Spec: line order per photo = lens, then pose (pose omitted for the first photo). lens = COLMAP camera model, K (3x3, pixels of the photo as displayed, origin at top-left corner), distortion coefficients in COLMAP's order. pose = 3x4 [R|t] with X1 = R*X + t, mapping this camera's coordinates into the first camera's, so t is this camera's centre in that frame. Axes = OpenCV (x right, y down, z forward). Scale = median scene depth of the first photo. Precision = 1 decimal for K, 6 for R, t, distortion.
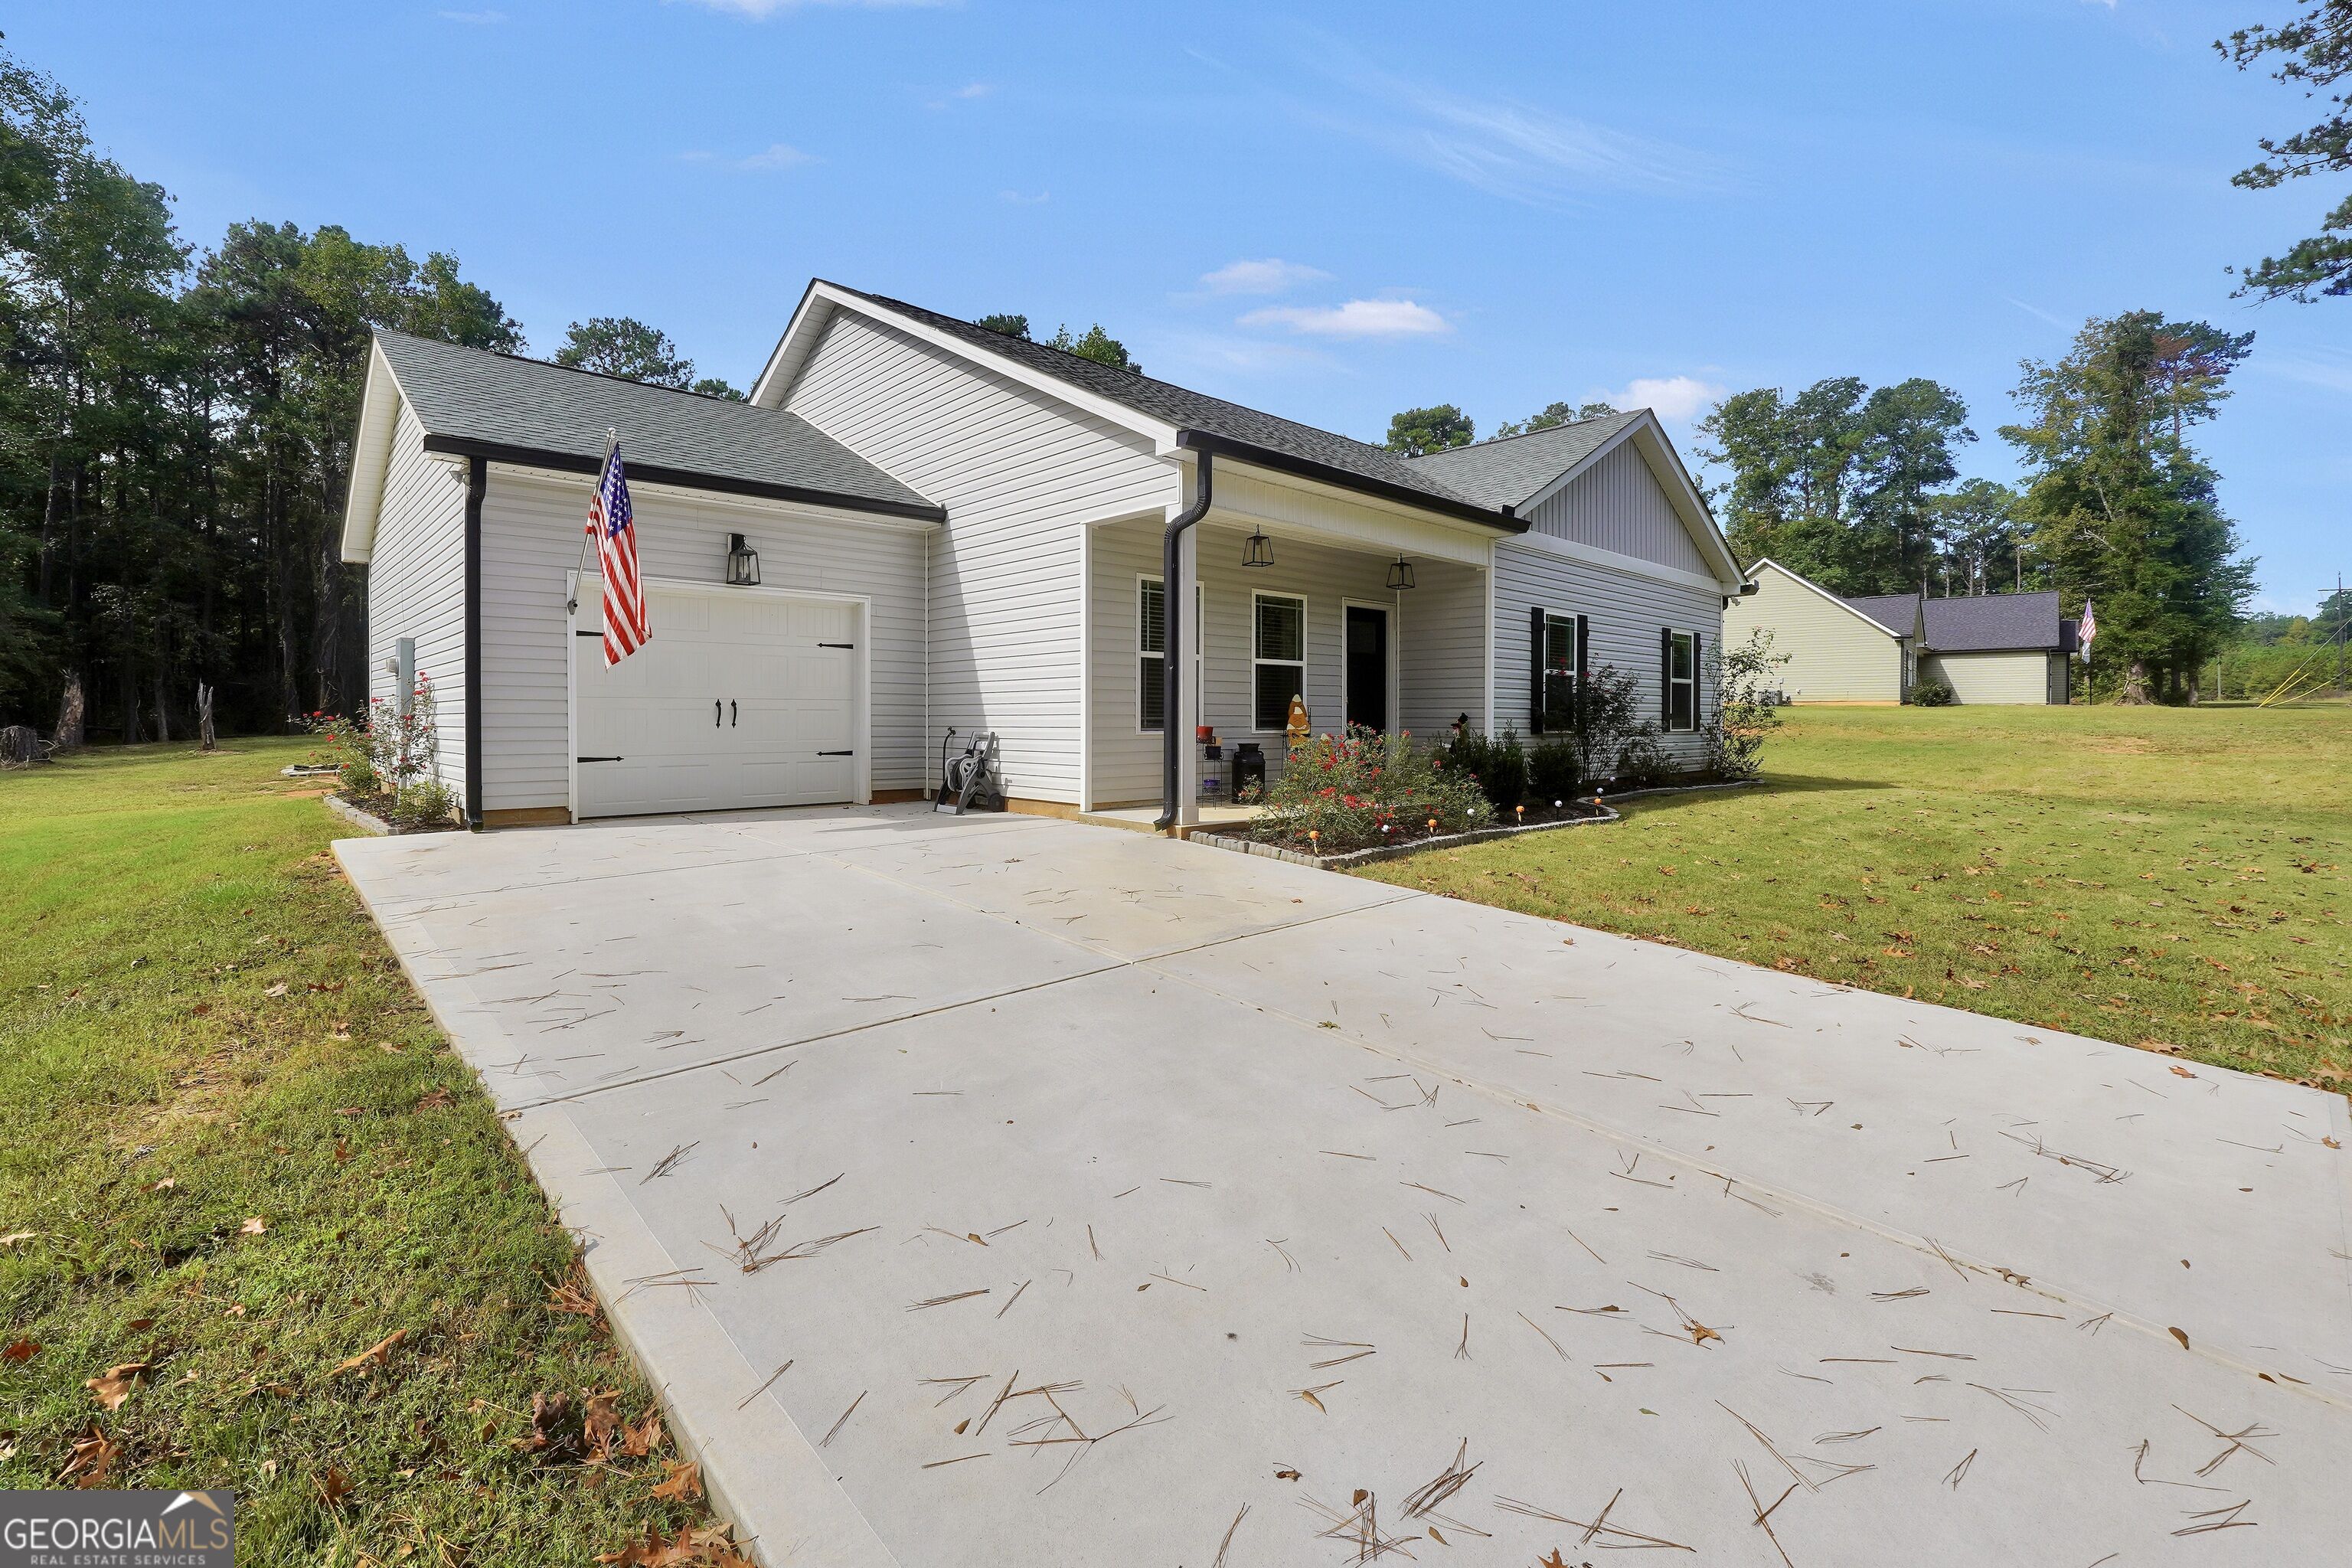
lens RADIAL K [[1032.6, 0, 1170.3], [0, 1032.6, 725.0], [0, 0, 1]] dist [0.000319, 0.000615]
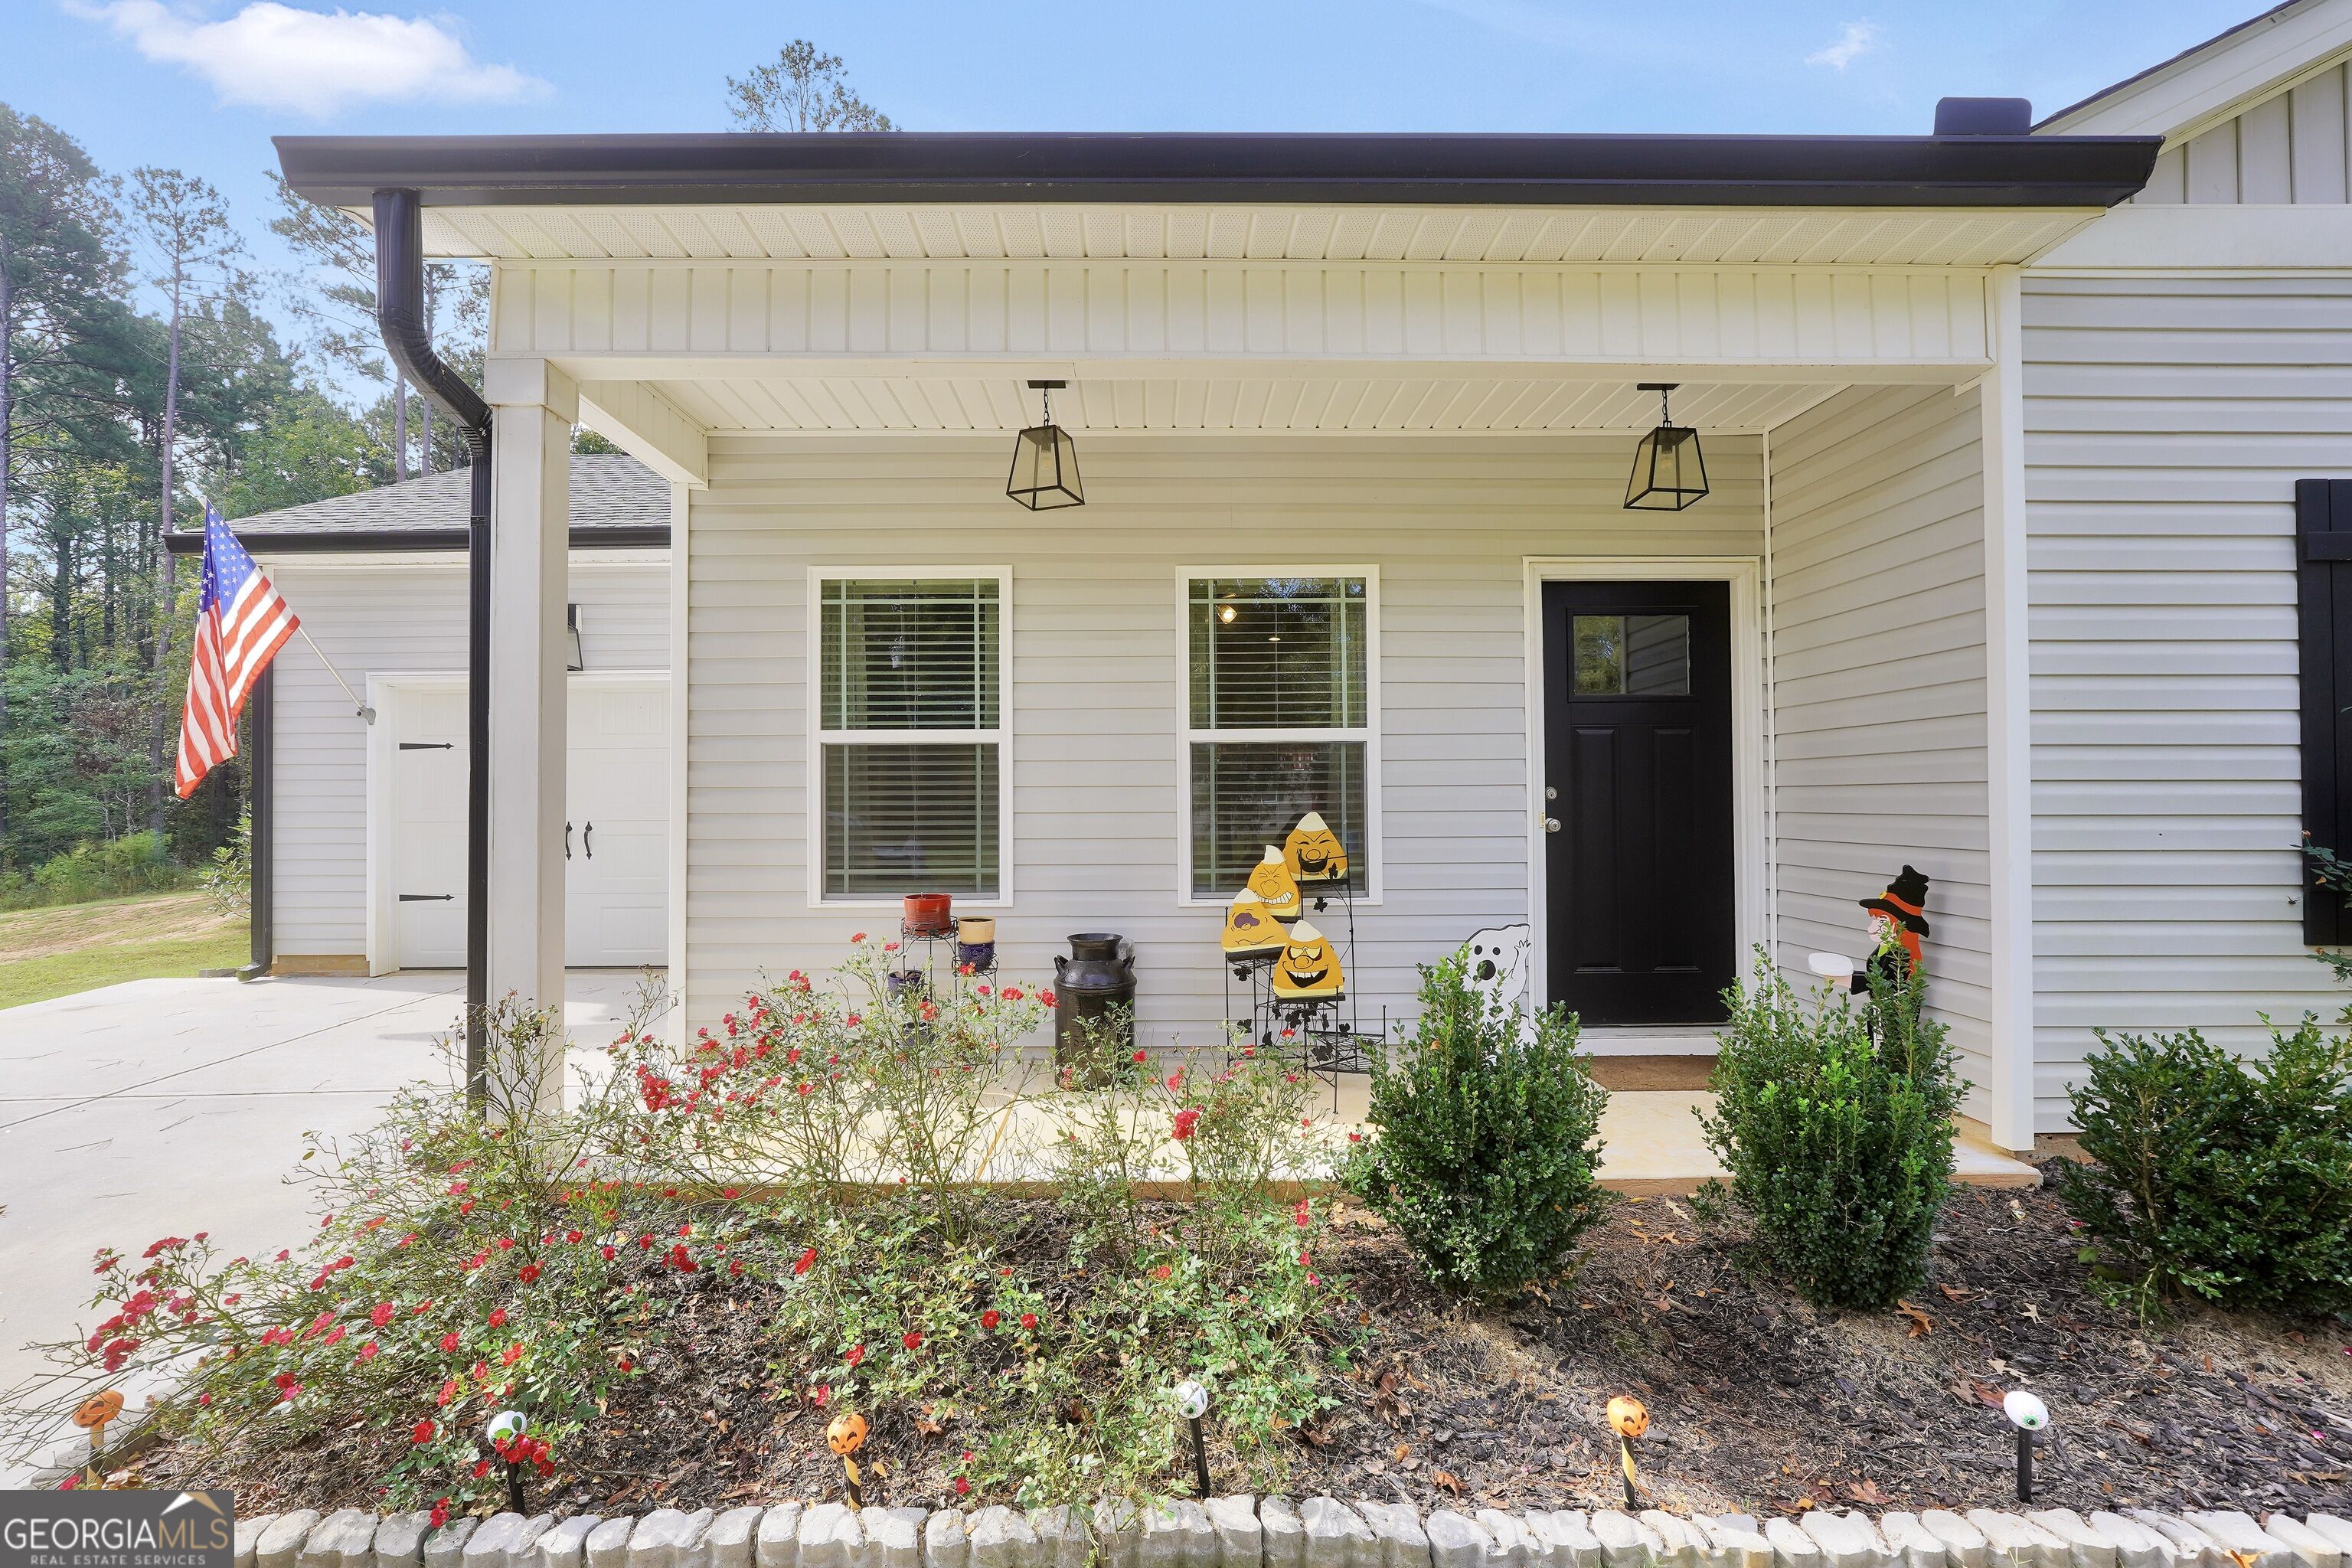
lens RADIAL K [[1015.8, 0, 1163.4], [0, 1015.8, 787.6], [0, 0, 1]] dist [0.000574, 0.000687]
pose [[0.730988, -0.016605, -0.682188, 0.344624], [-0.003626, 0.999595, -0.028216, -0.027121], [0.682381, 0.023099, 0.730632, 0.659395]]
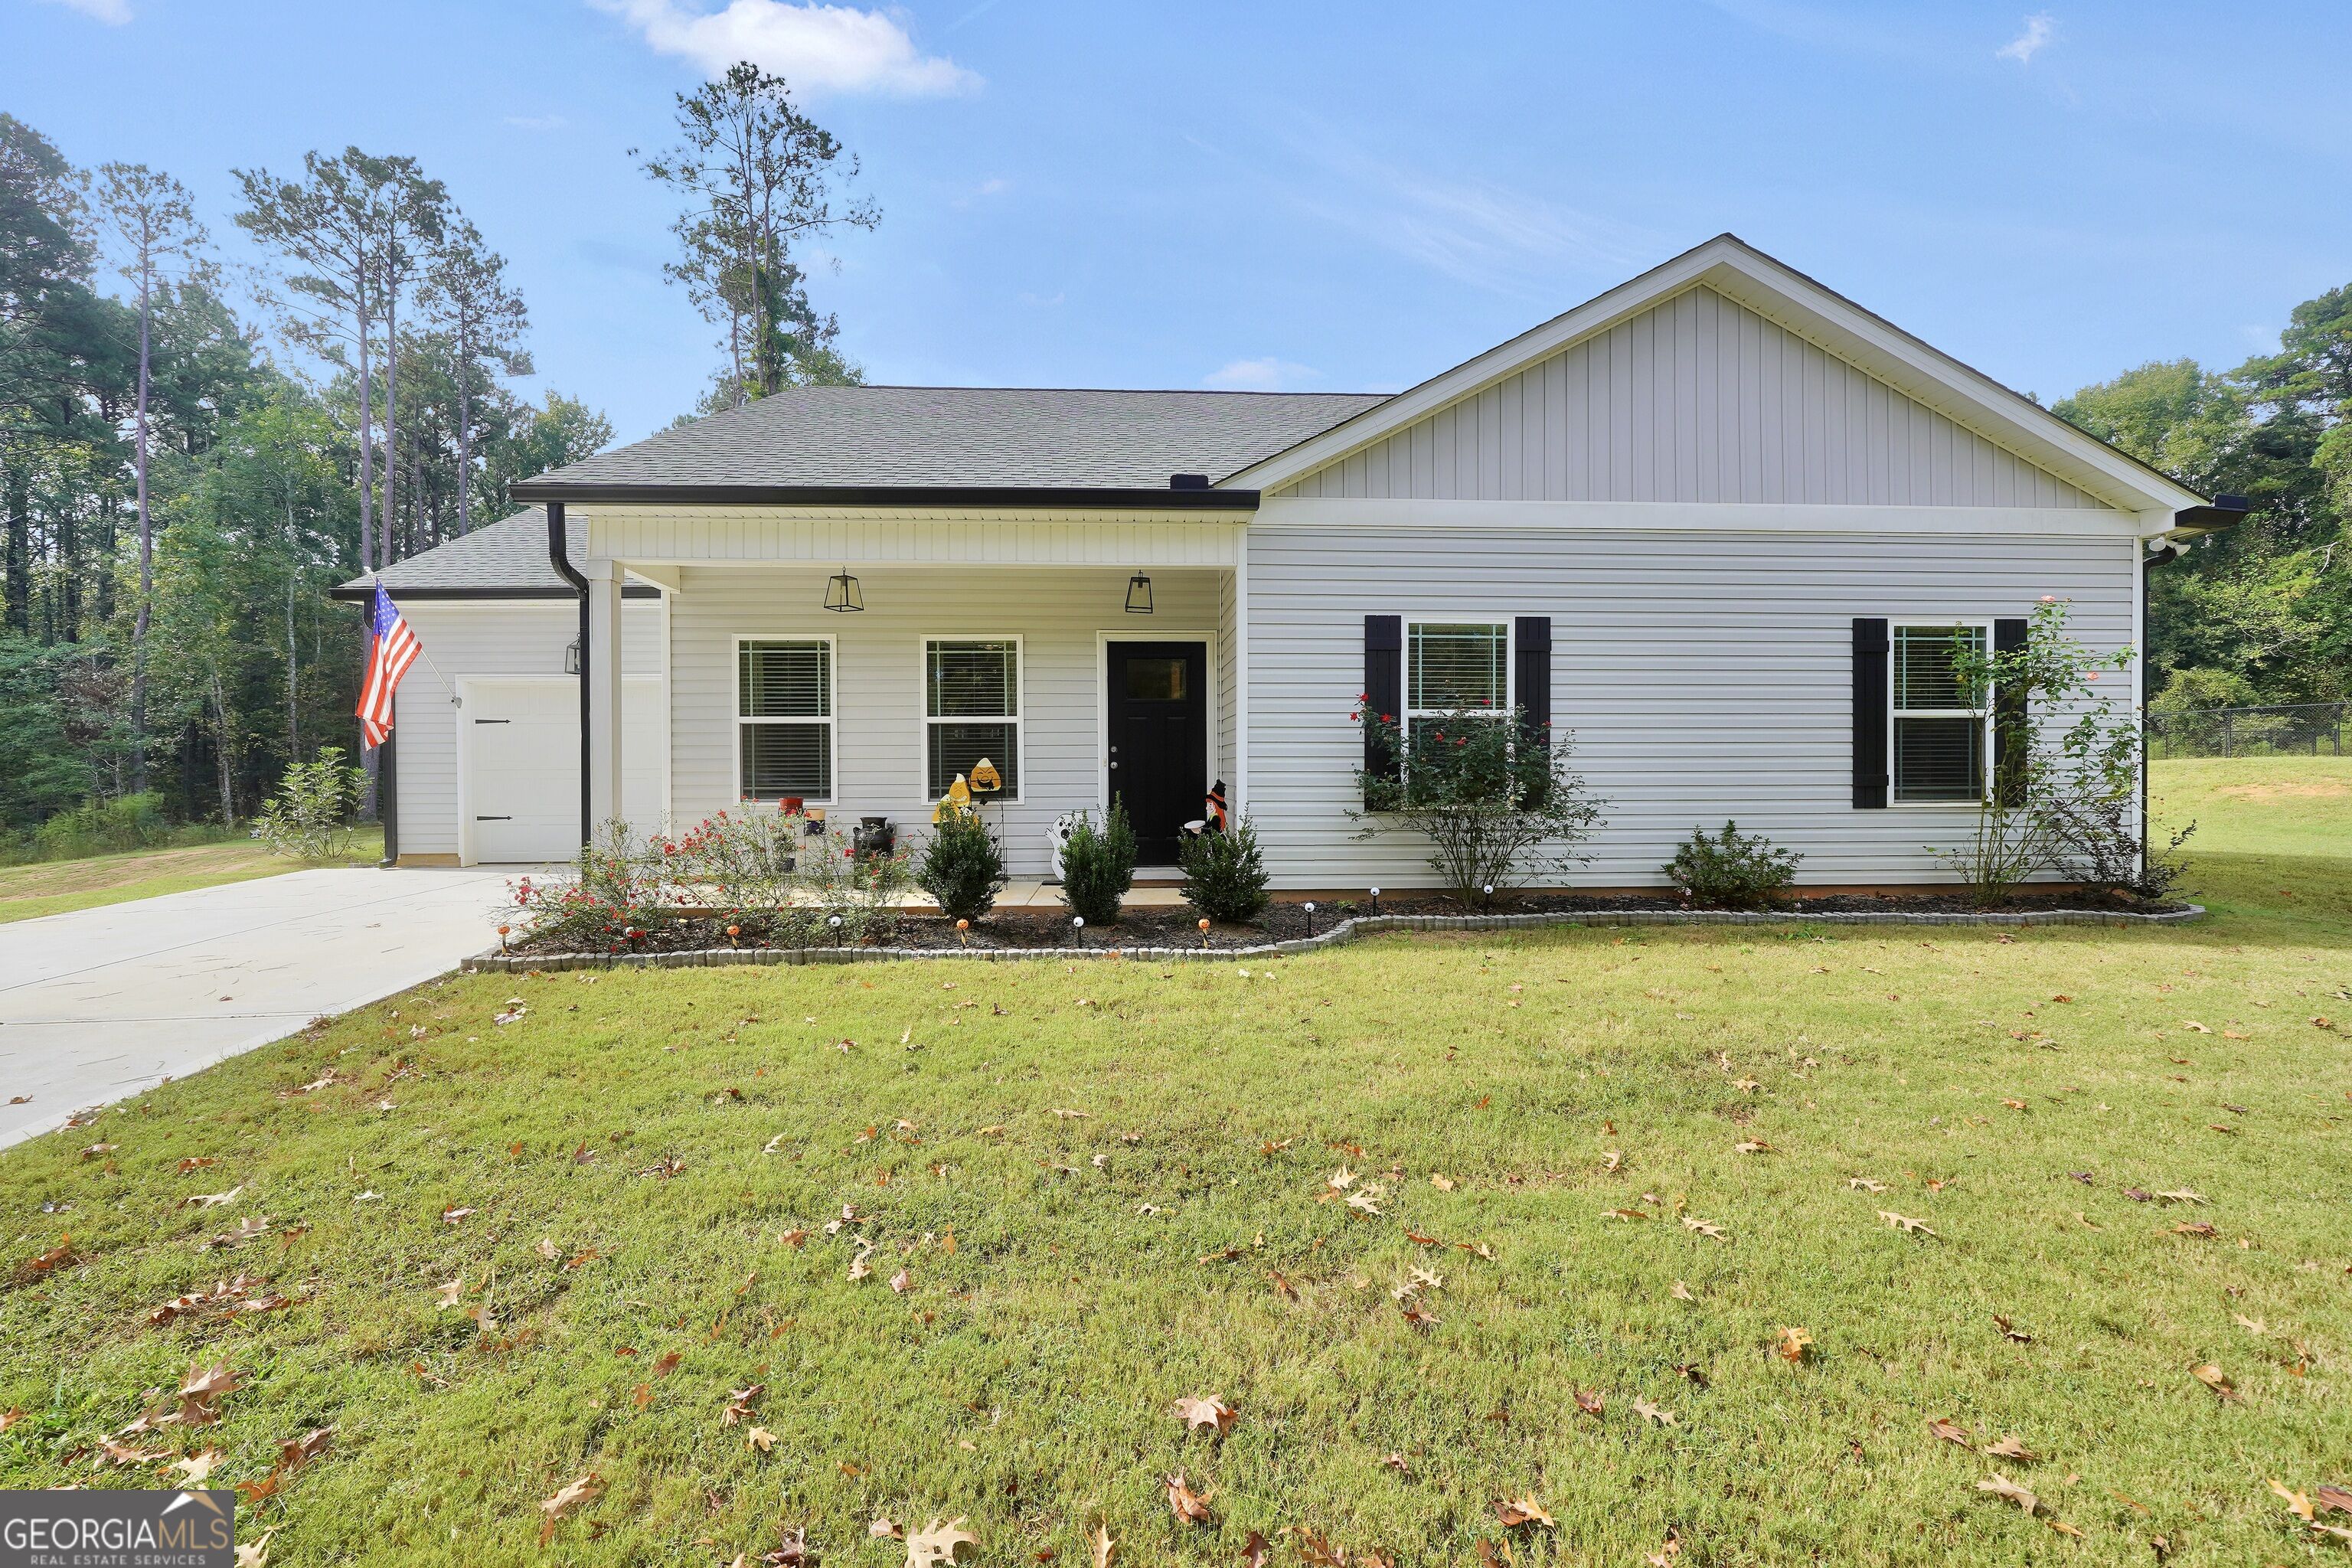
lens RADIAL K [[1032.6, 0, 1176.0], [0, 1032.6, 784.0], [0, 0, 1]] dist [0.001215, 0.000660]
pose [[0.758096, 0.001116, -0.652142, 0.753014], [-0.003832, 0.999989, -0.002743, -0.007266], [0.652132, 0.004579, 0.758092, 0.473010]]
